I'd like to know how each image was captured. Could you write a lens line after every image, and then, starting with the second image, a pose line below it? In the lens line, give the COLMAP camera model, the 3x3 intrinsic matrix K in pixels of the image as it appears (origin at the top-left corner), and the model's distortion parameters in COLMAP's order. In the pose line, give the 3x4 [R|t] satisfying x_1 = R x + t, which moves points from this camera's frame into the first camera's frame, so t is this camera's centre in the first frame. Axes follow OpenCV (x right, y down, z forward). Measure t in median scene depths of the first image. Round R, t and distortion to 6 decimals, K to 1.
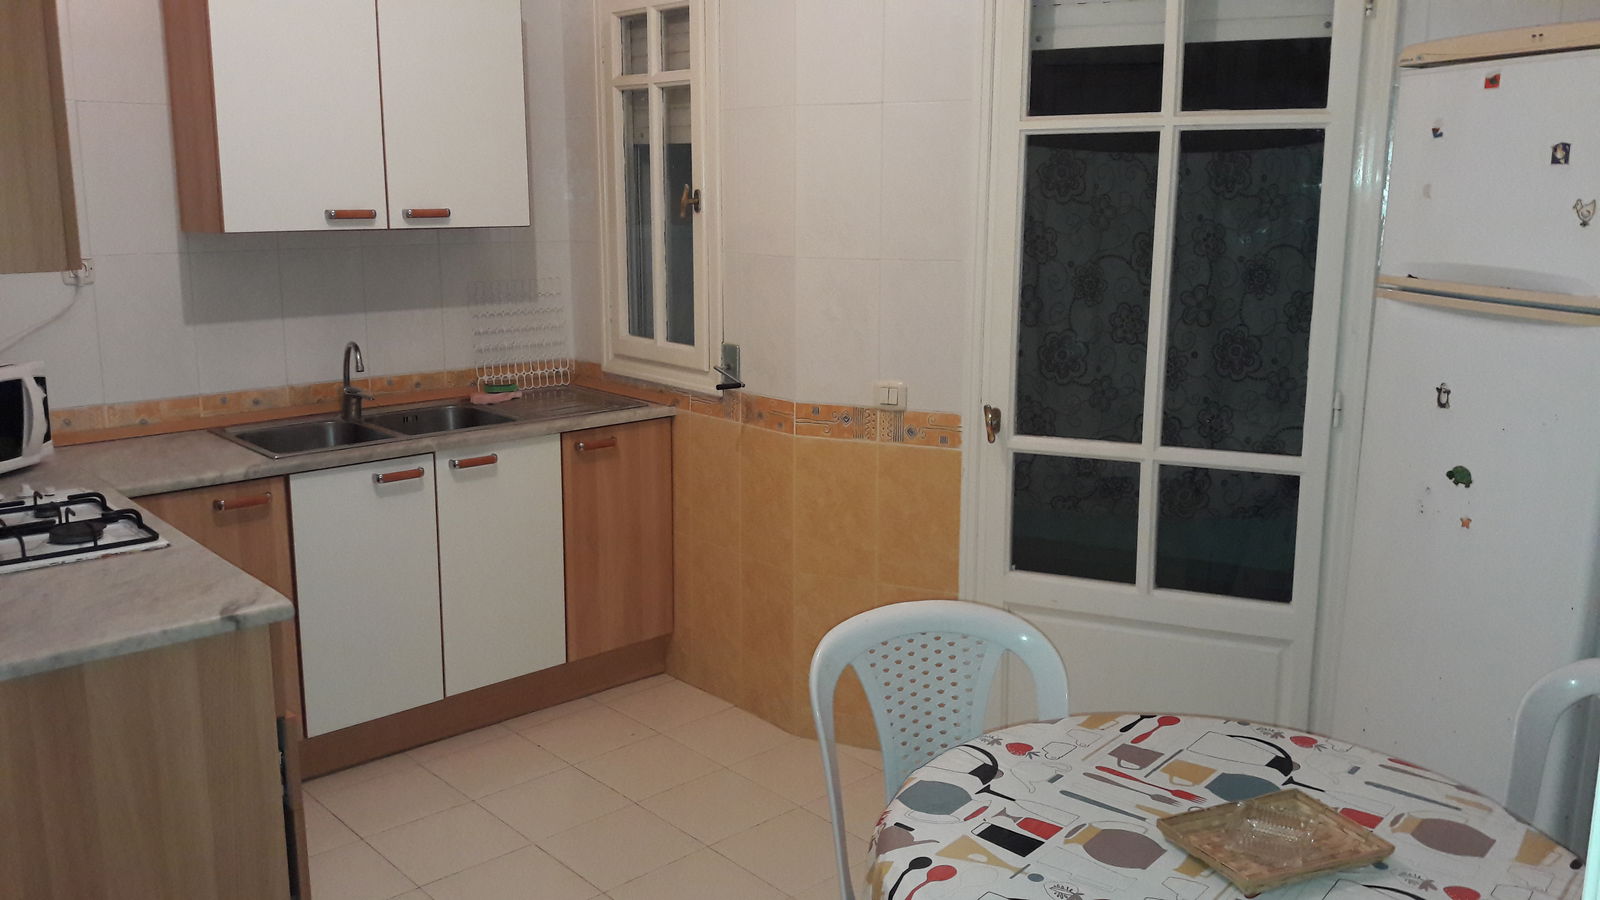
lens RADIAL K [[1230.4, 0, 796.3], [0, 1230.4, 391.3], [0, 0, 1]] dist [0.044992, -0.094940]
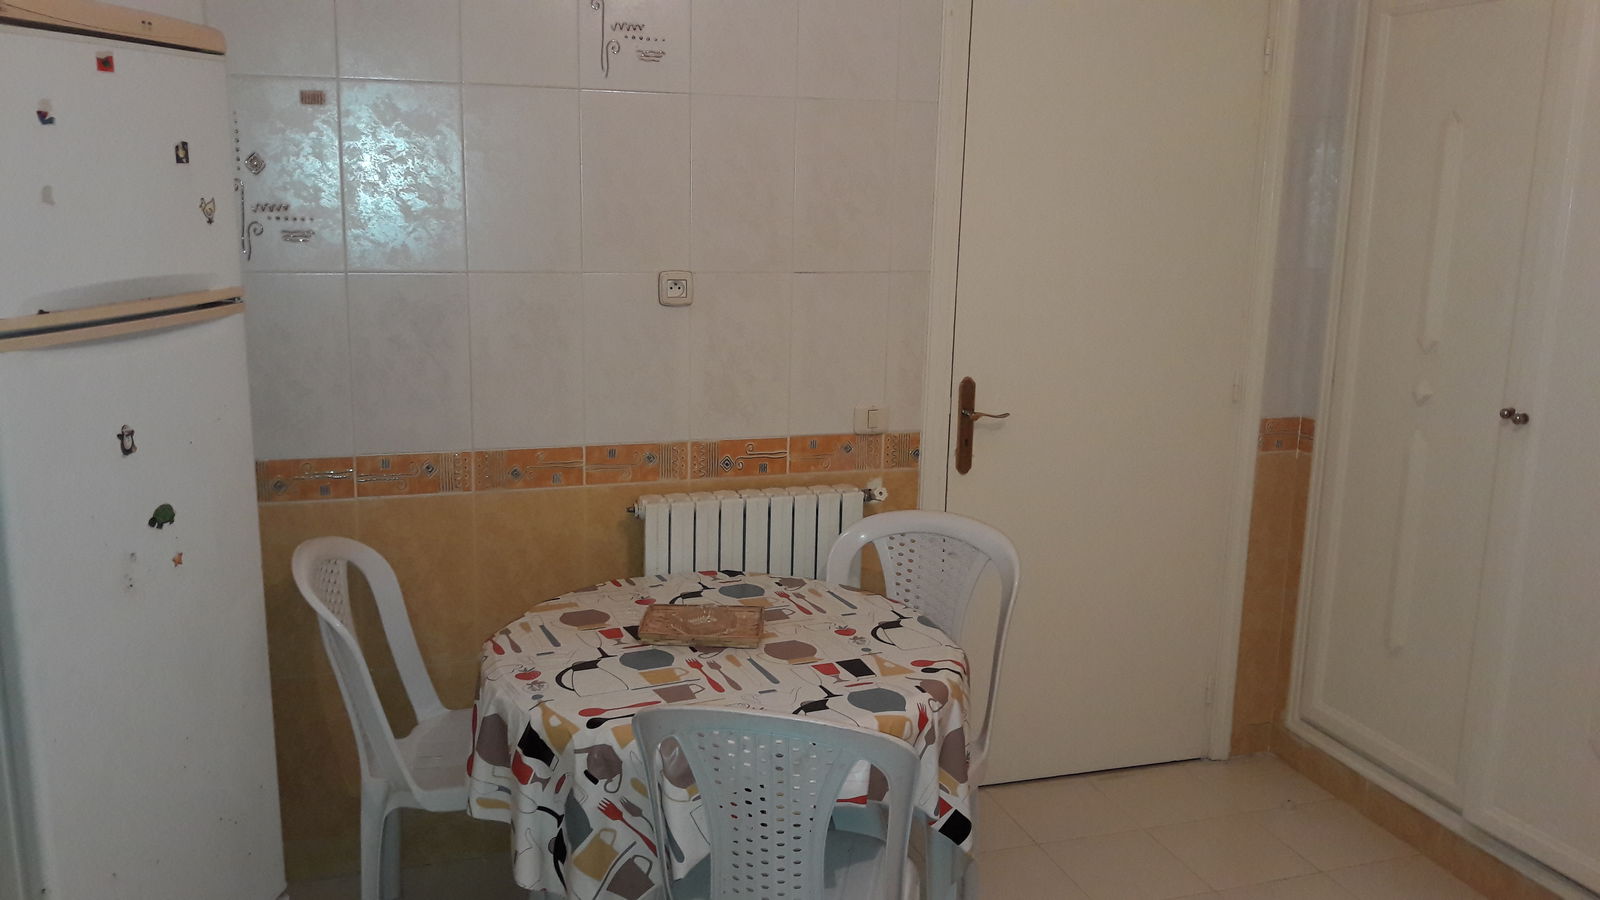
lens RADIAL K [[1230.4, 0, 796.3], [0, 1230.4, 391.3], [0, 0, 1]] dist [0.044992, -0.094940]
pose [[-0.902739, -0.094173, 0.419754, -0.316504], [0.050566, 0.945752, 0.320931, -0.376567], [-0.427206, 0.310942, -0.849005, 2.087702]]
